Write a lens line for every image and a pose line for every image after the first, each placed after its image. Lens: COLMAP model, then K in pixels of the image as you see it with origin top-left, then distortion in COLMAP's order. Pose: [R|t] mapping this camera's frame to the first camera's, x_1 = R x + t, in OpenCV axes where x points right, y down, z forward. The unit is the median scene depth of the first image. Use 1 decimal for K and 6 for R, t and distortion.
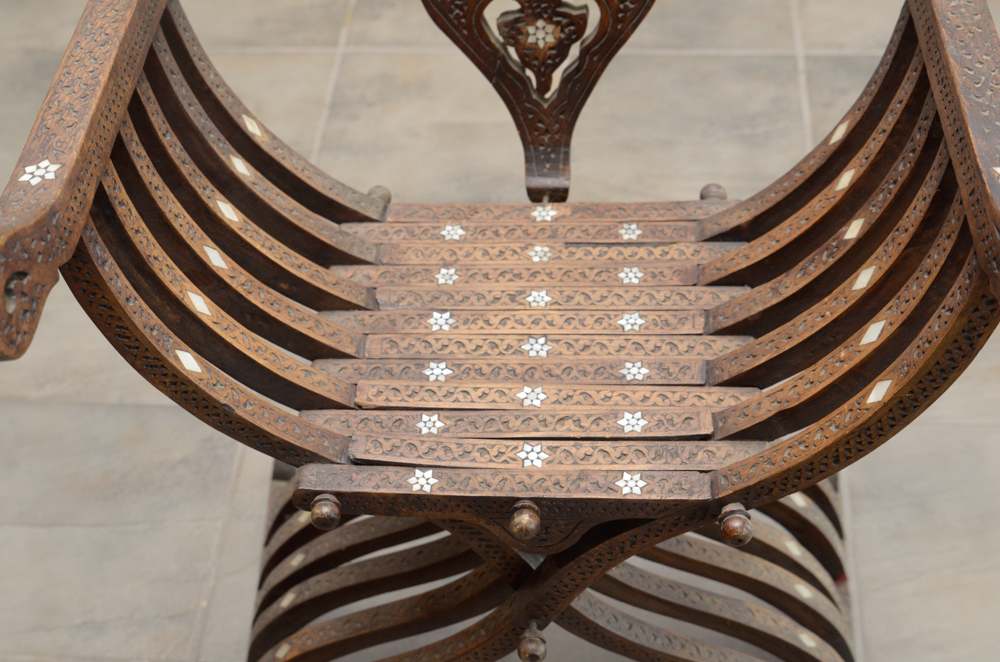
lens RADIAL K [[1462.4, 0, 500.0], [0, 1462.4, 331.0], [0, 0, 1]] dist [-0.003704, -0.021479]
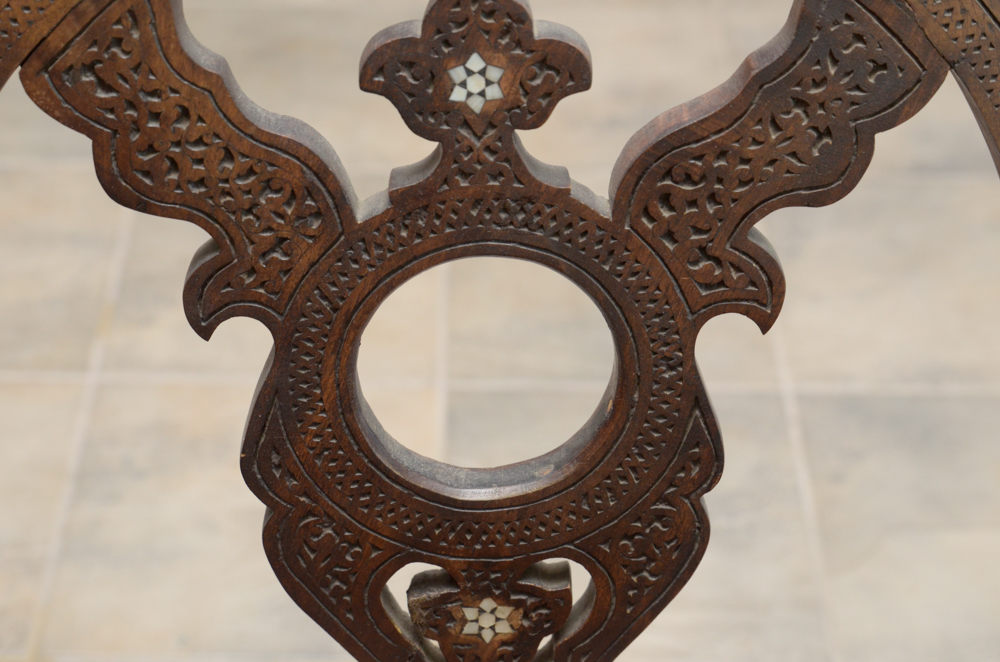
lens RADIAL K [[1905.3, 0, 500.0], [0, 1905.3, 331.0], [0, 0, 1]] dist [-0.009528, 0.196287]
pose [[0.993449, 0.003663, 0.114215, -0.049938], [0.008489, 0.994359, -0.105725, -0.234408], [-0.113958, 0.106002, 0.987814, 0.271963]]
